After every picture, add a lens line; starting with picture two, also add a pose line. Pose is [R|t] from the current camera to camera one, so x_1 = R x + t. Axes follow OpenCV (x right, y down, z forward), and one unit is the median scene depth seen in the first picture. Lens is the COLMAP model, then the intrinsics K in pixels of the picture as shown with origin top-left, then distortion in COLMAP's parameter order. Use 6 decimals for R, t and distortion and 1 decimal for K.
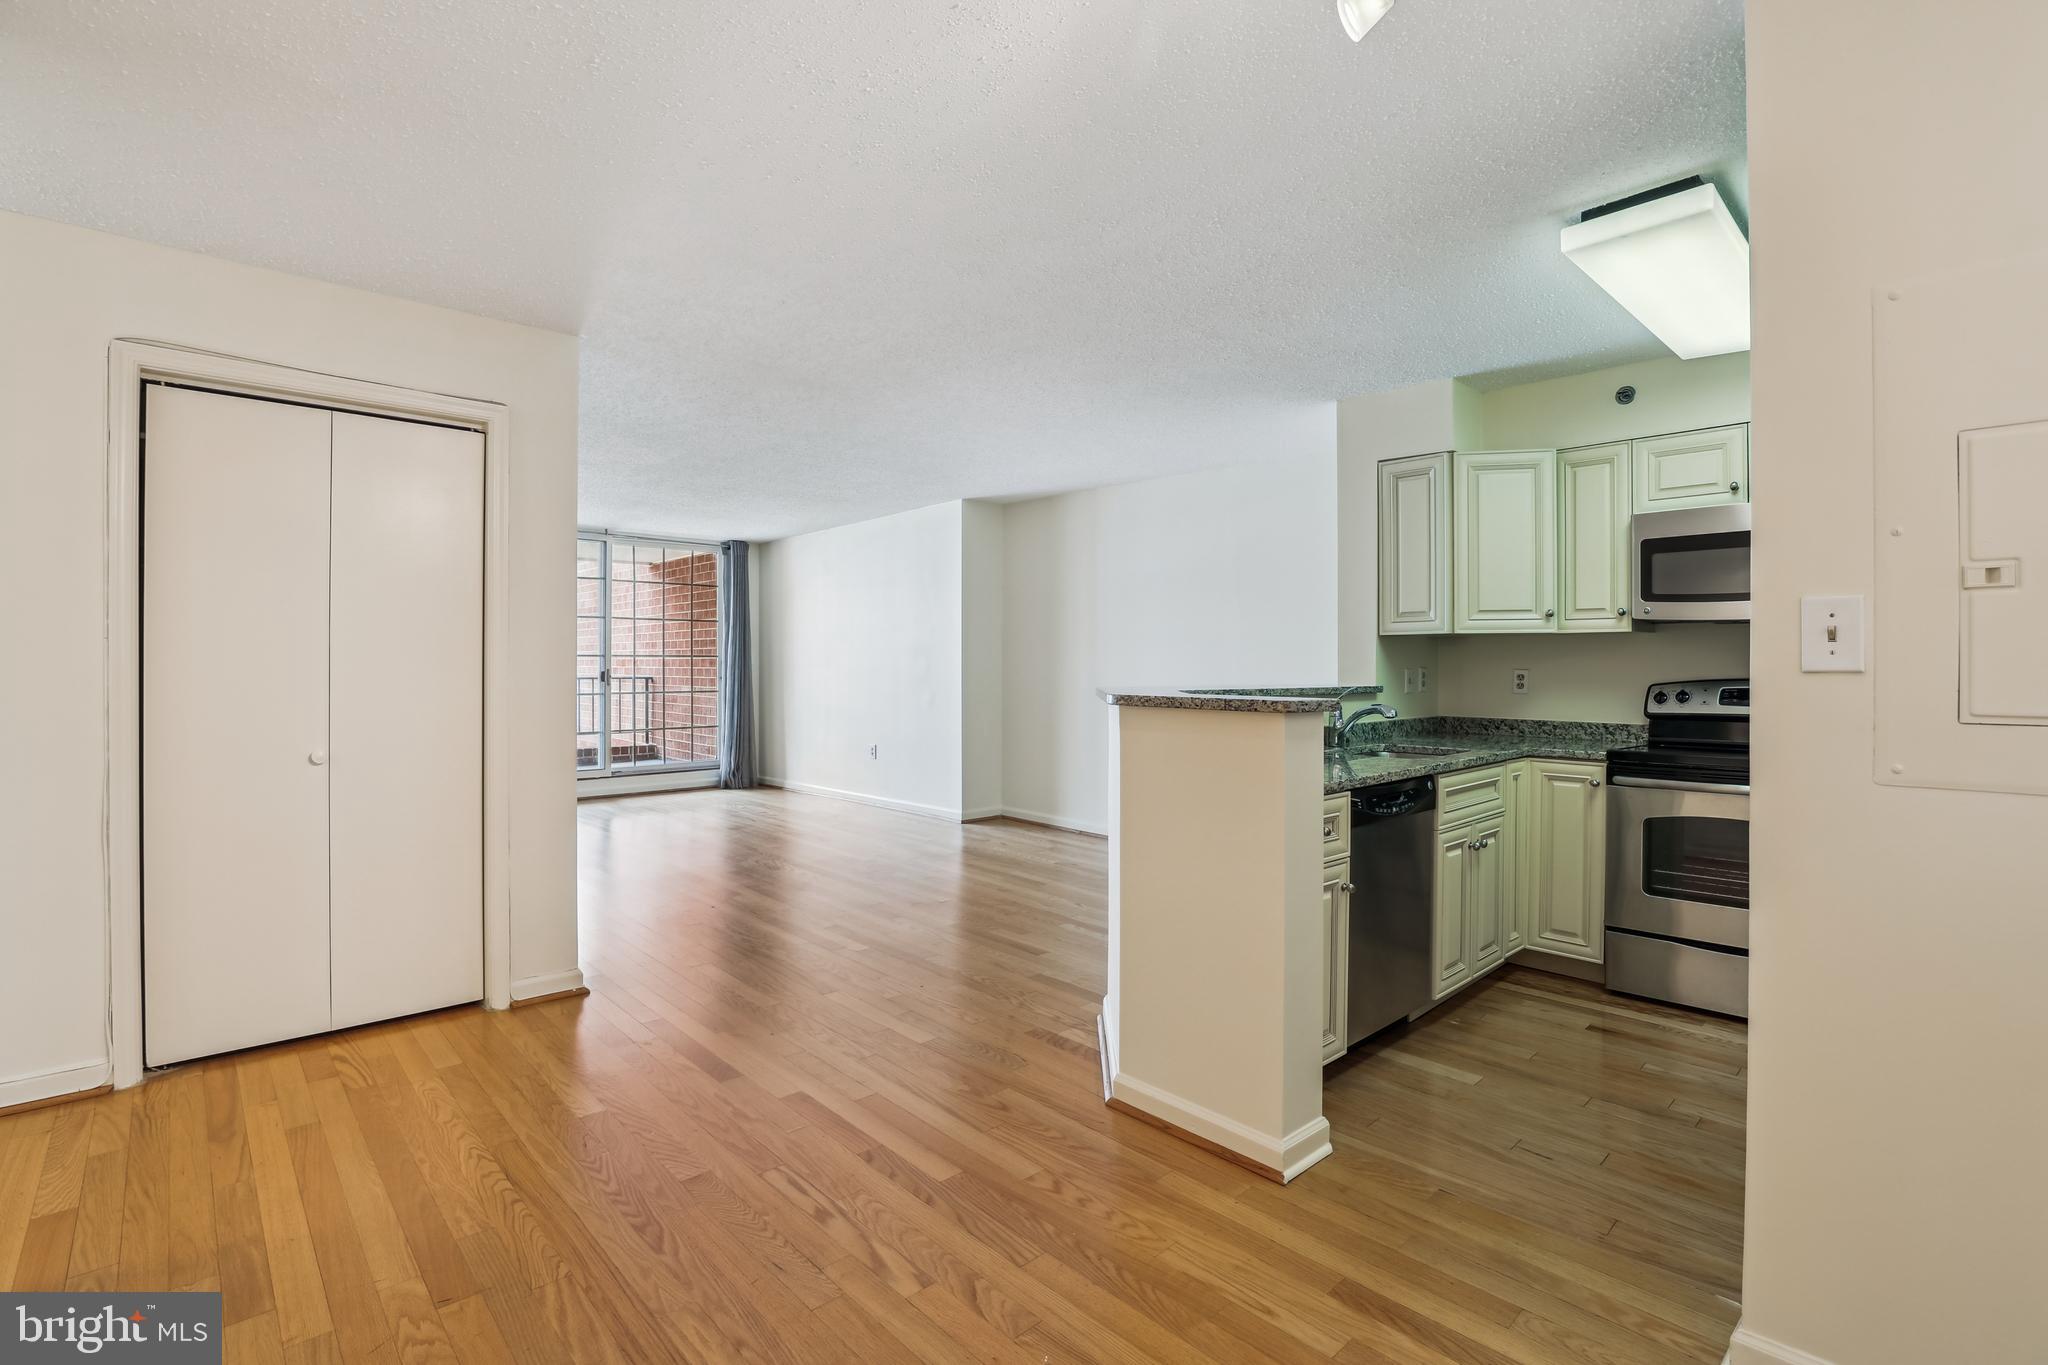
lens RADIAL K [[940.9, 0, 1037.8], [0, 940.9, 660.5], [0, 0, 1]] dist [-0.030760, 0.003209]
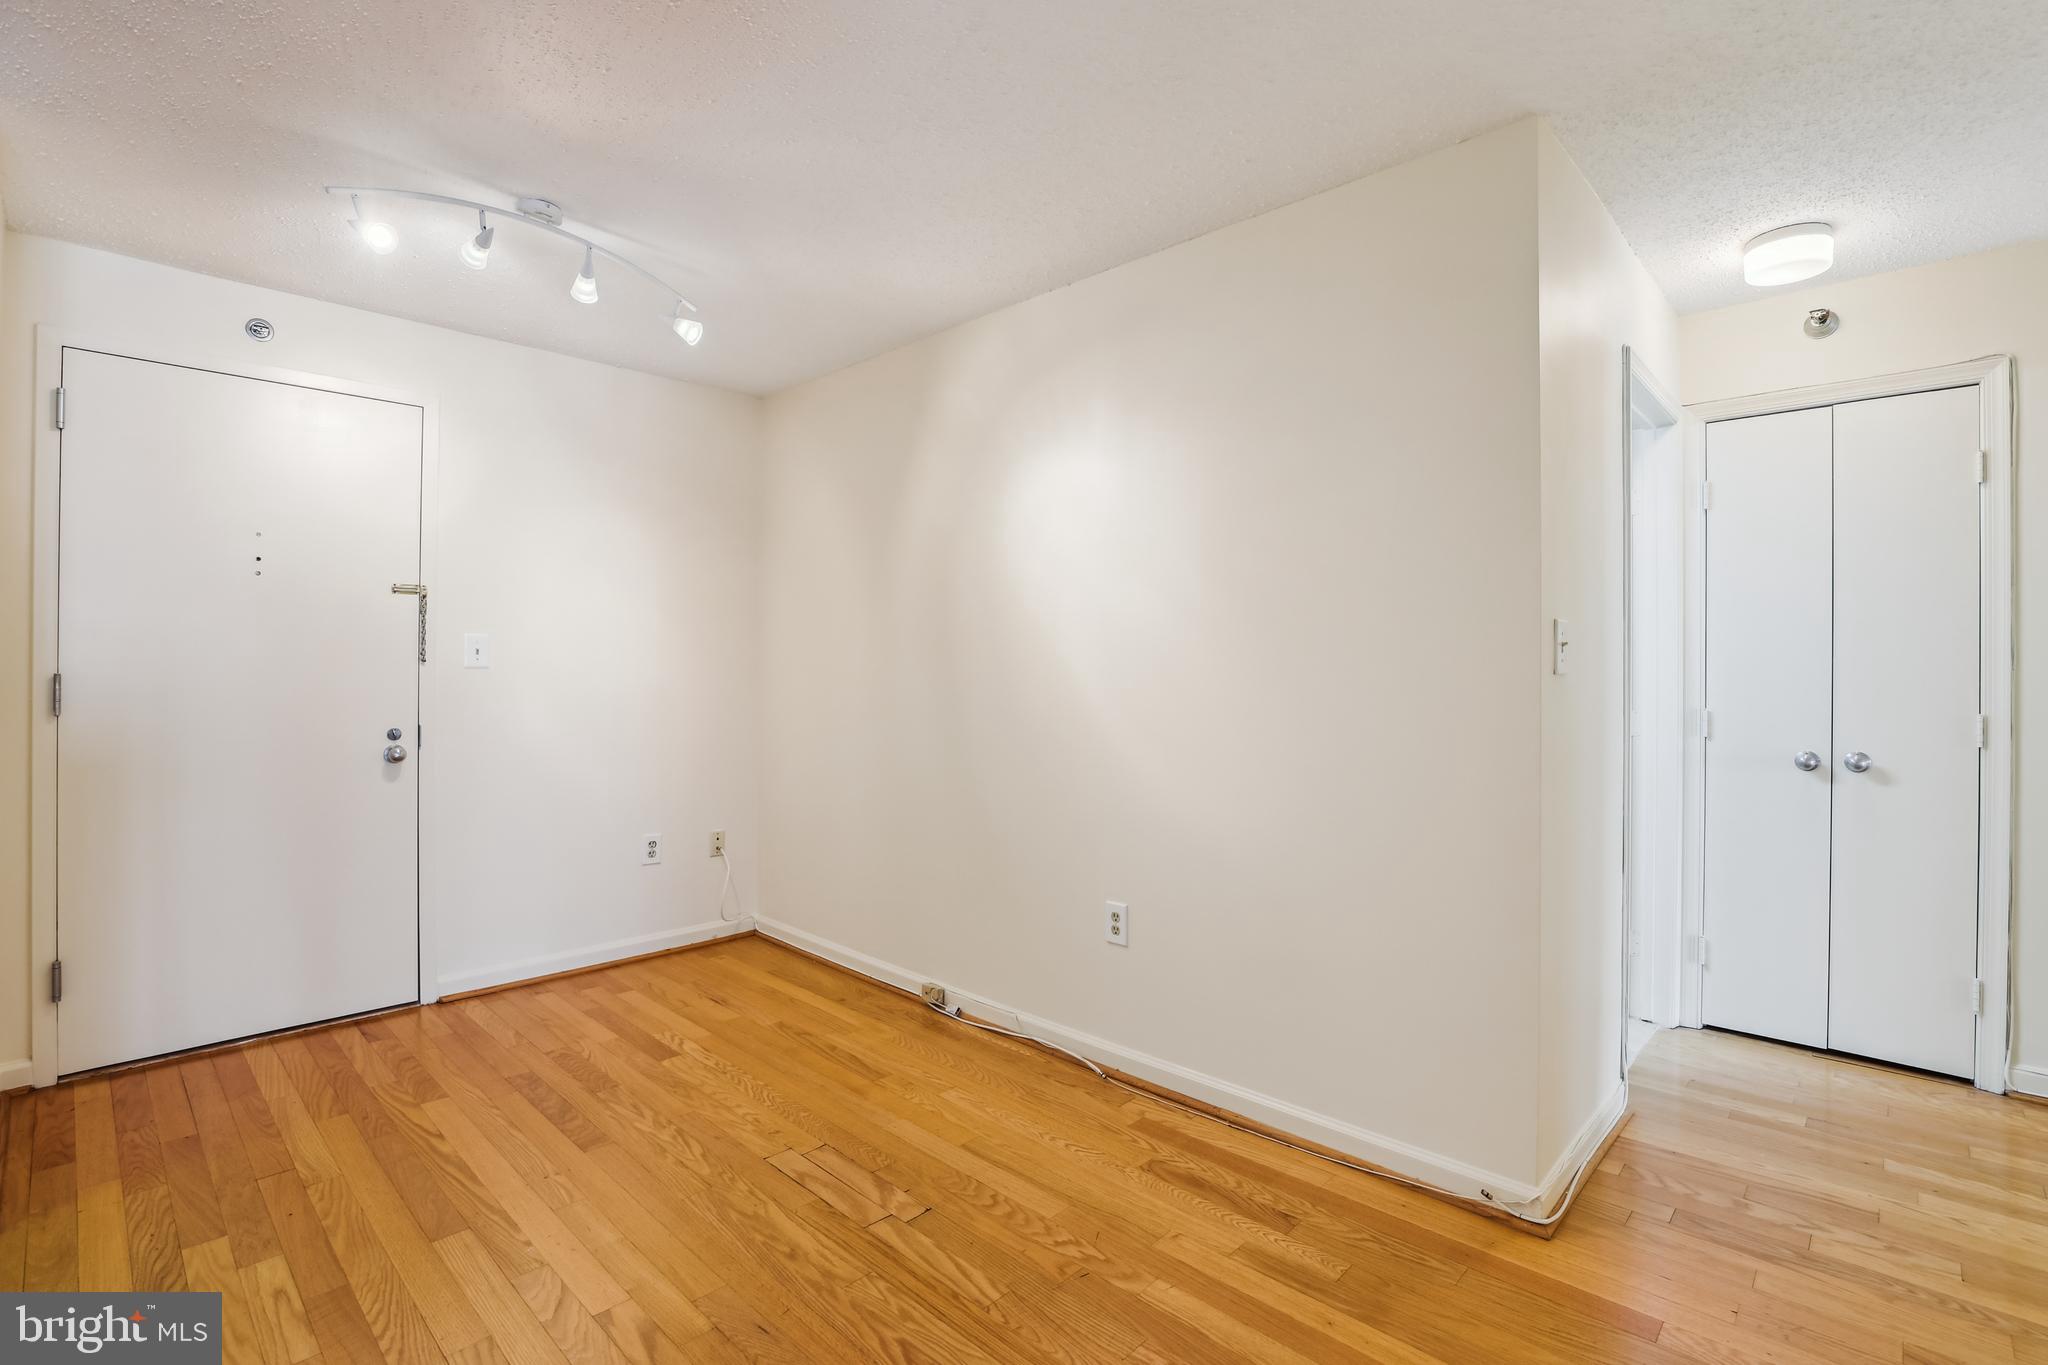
lens RADIAL K [[940.9, 0, 1042.3], [0, 940.9, 667.2], [0, 0, 1]] dist [-0.030760, 0.003209]
pose [[-0.998171, -0.008315, -0.059873, -0.238933], [-0.007885, 0.999941, -0.007412, 0.004833], [0.059931, -0.006927, -0.998178, 0.930931]]
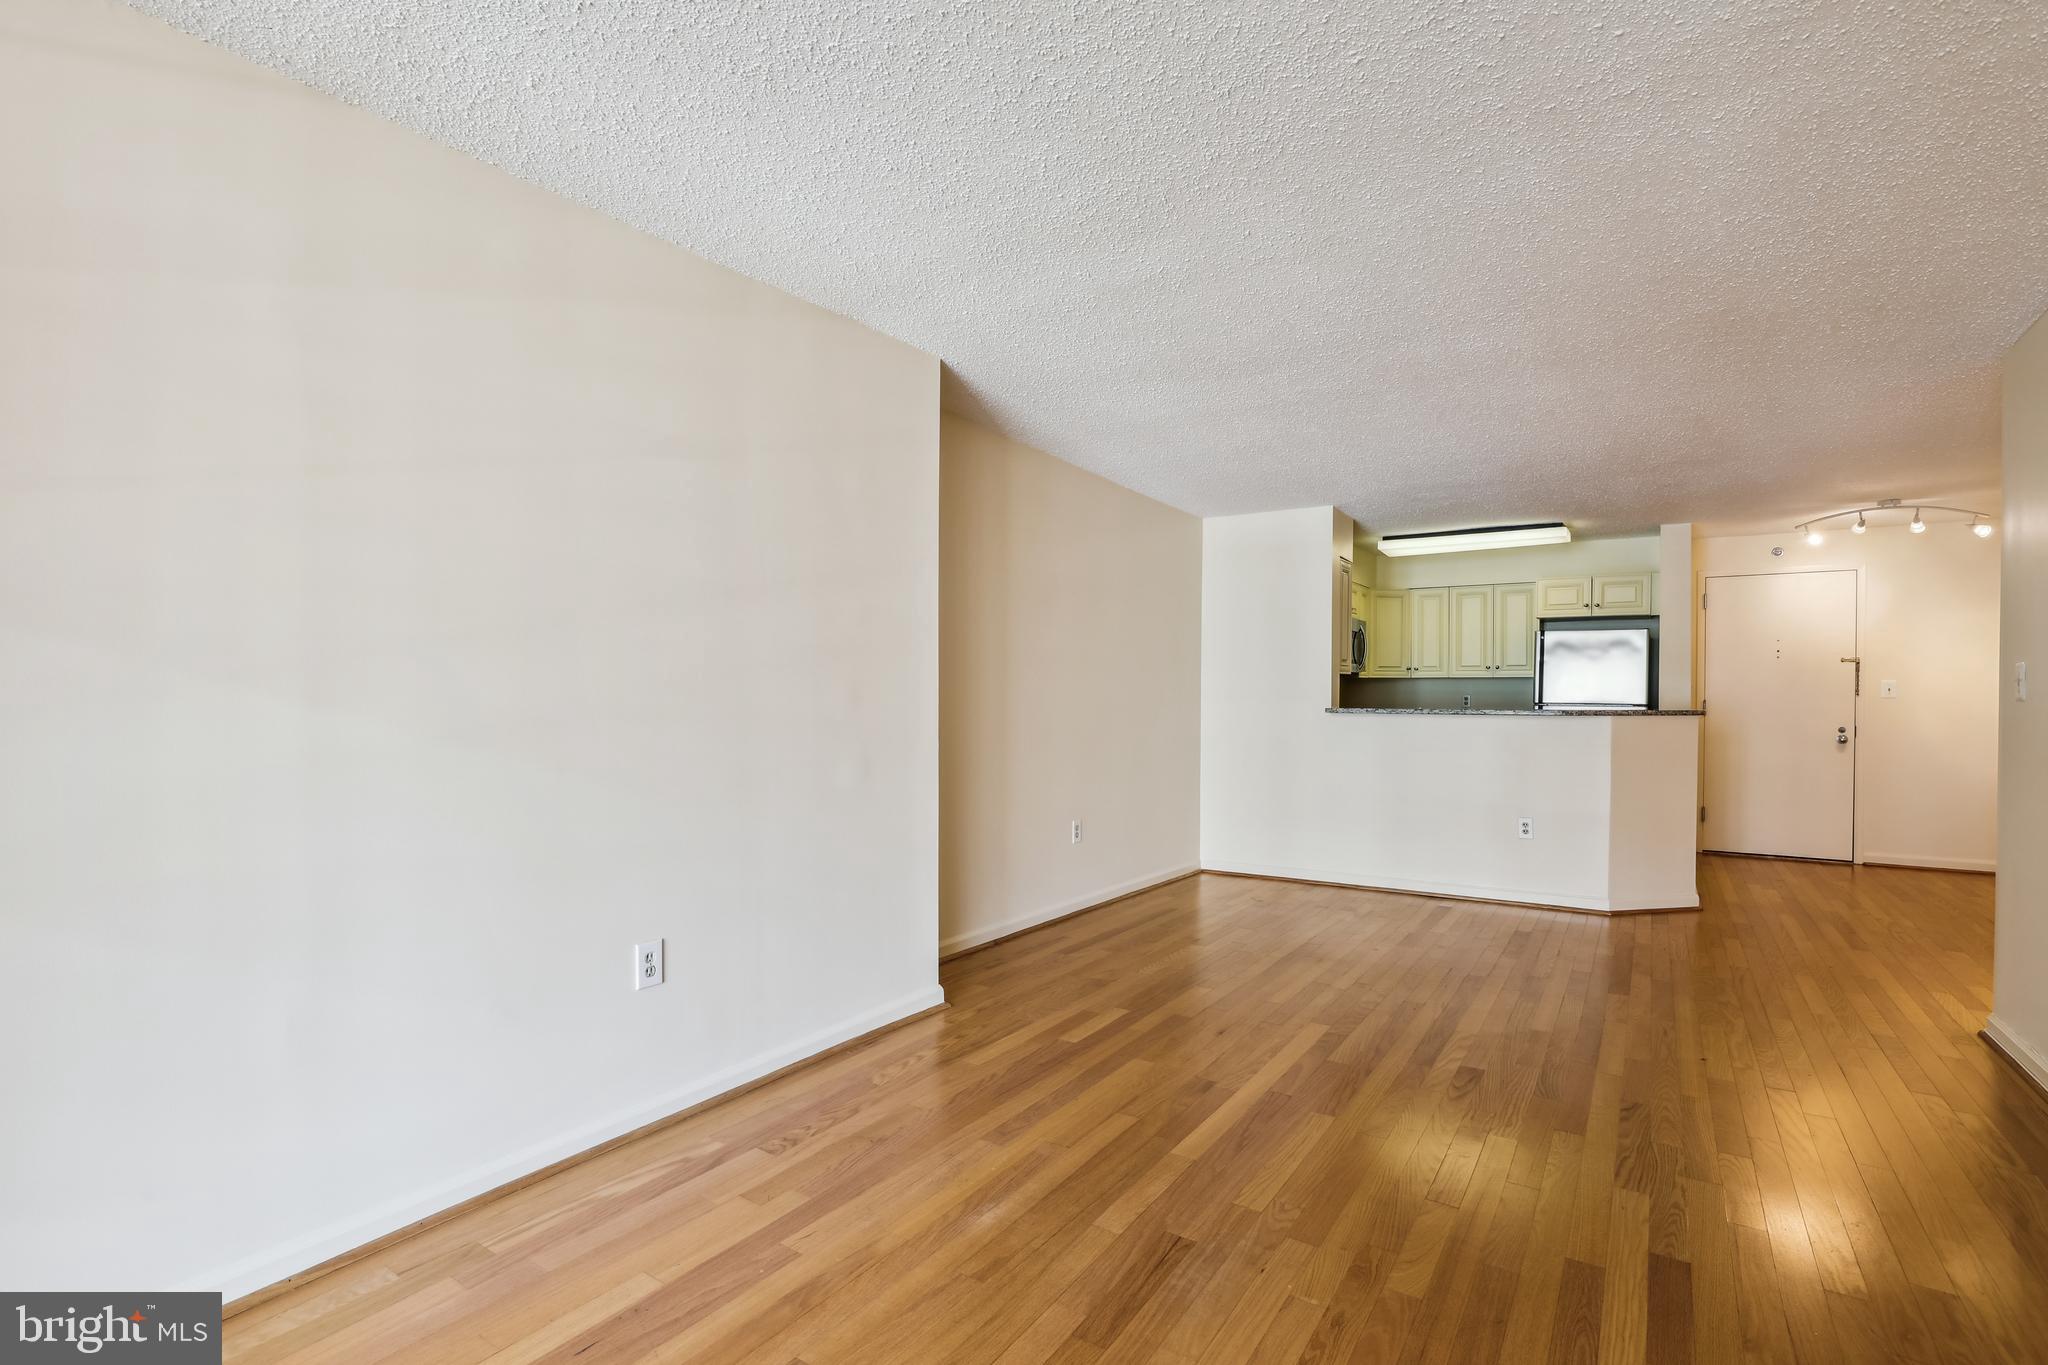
lens RADIAL K [[976.8, 0, 1006.7], [0, 976.8, 706.3], [0, 0, 1]] dist [-0.029081, 0.002461]
pose [[-0.226859, -0.016526, 0.973787, -1.091129], [-0.009572, 0.999846, 0.014739, 0.007695], [-0.973881, -0.005978, -0.226982, 1.988964]]
